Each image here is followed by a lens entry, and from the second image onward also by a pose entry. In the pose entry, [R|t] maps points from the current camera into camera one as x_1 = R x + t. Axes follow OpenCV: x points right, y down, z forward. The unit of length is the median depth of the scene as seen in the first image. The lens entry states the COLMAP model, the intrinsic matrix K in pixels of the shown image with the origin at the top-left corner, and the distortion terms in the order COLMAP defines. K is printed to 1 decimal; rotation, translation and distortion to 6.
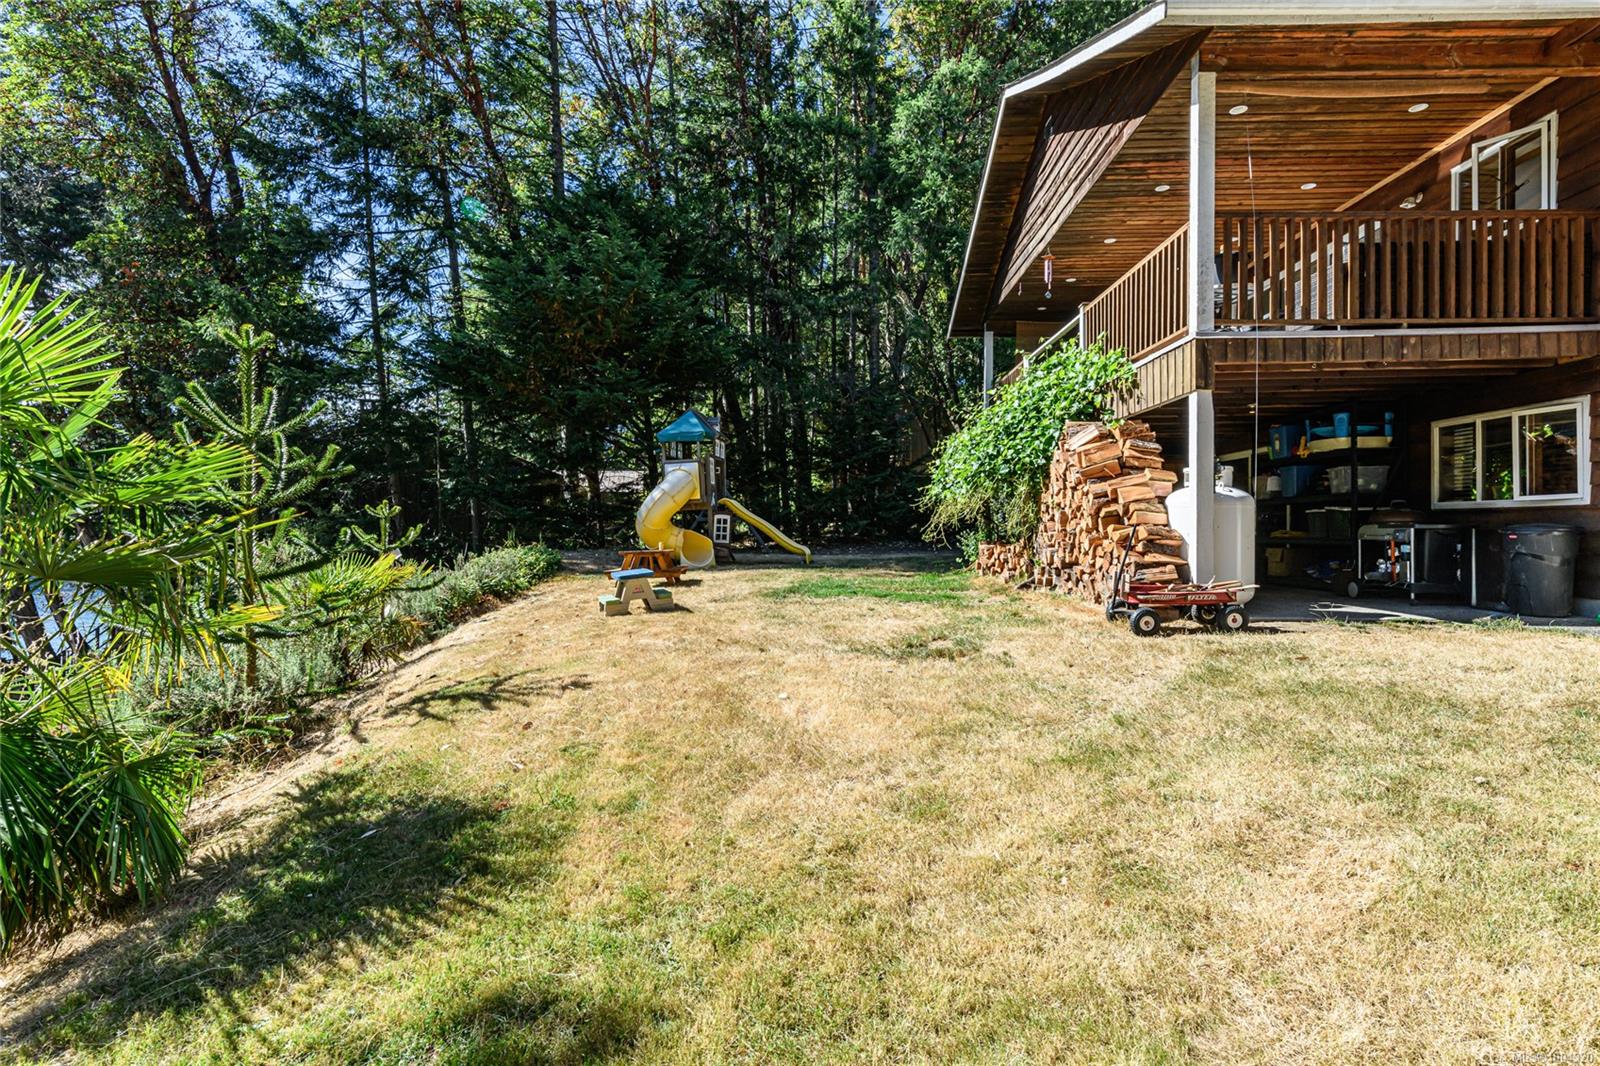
lens RADIAL K [[810.7, 0, 799.2], [0, 810.7, 532.6], [0, 0, 1]] dist [-0.002449, -0.000836]
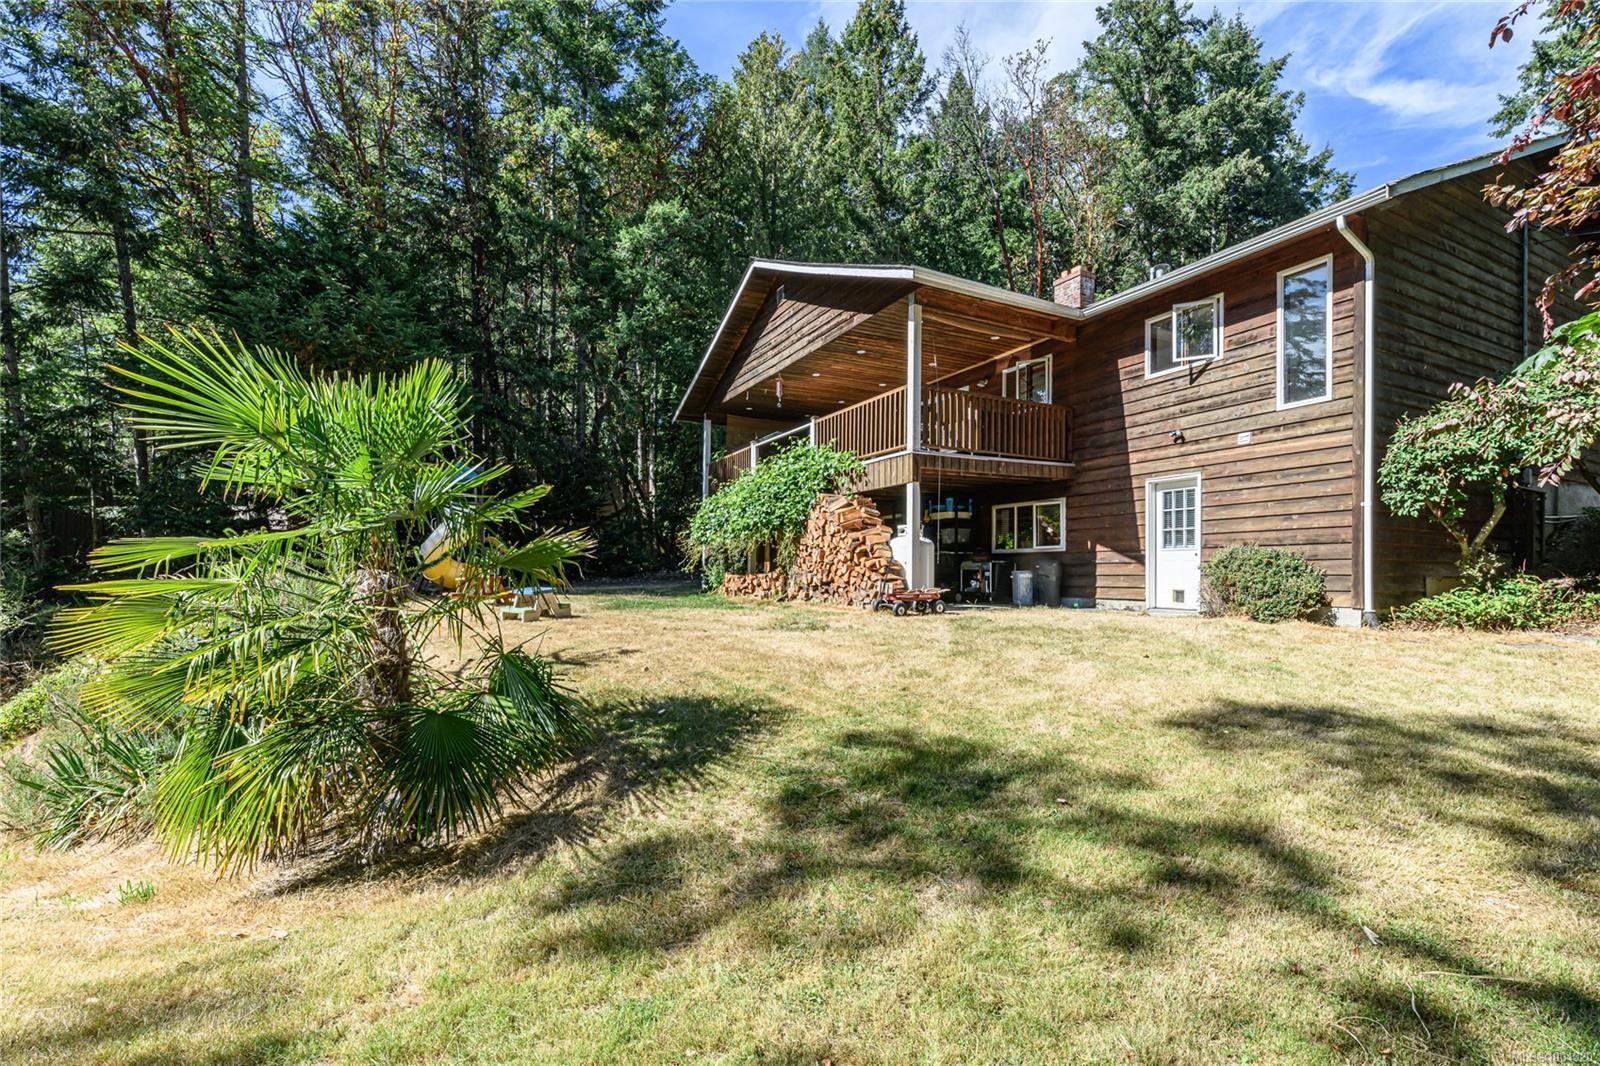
lens RADIAL K [[692.4, 0, 797.3], [0, 692.4, 572.3], [0, 0, 1]] dist [-0.001149, 0.000731]
pose [[0.879965, 0.006948, 0.474989, -0.376842], [-0.003879, 0.999965, -0.007442, 0.029455], [-0.475024, 0.004706, 0.879960, -0.181354]]
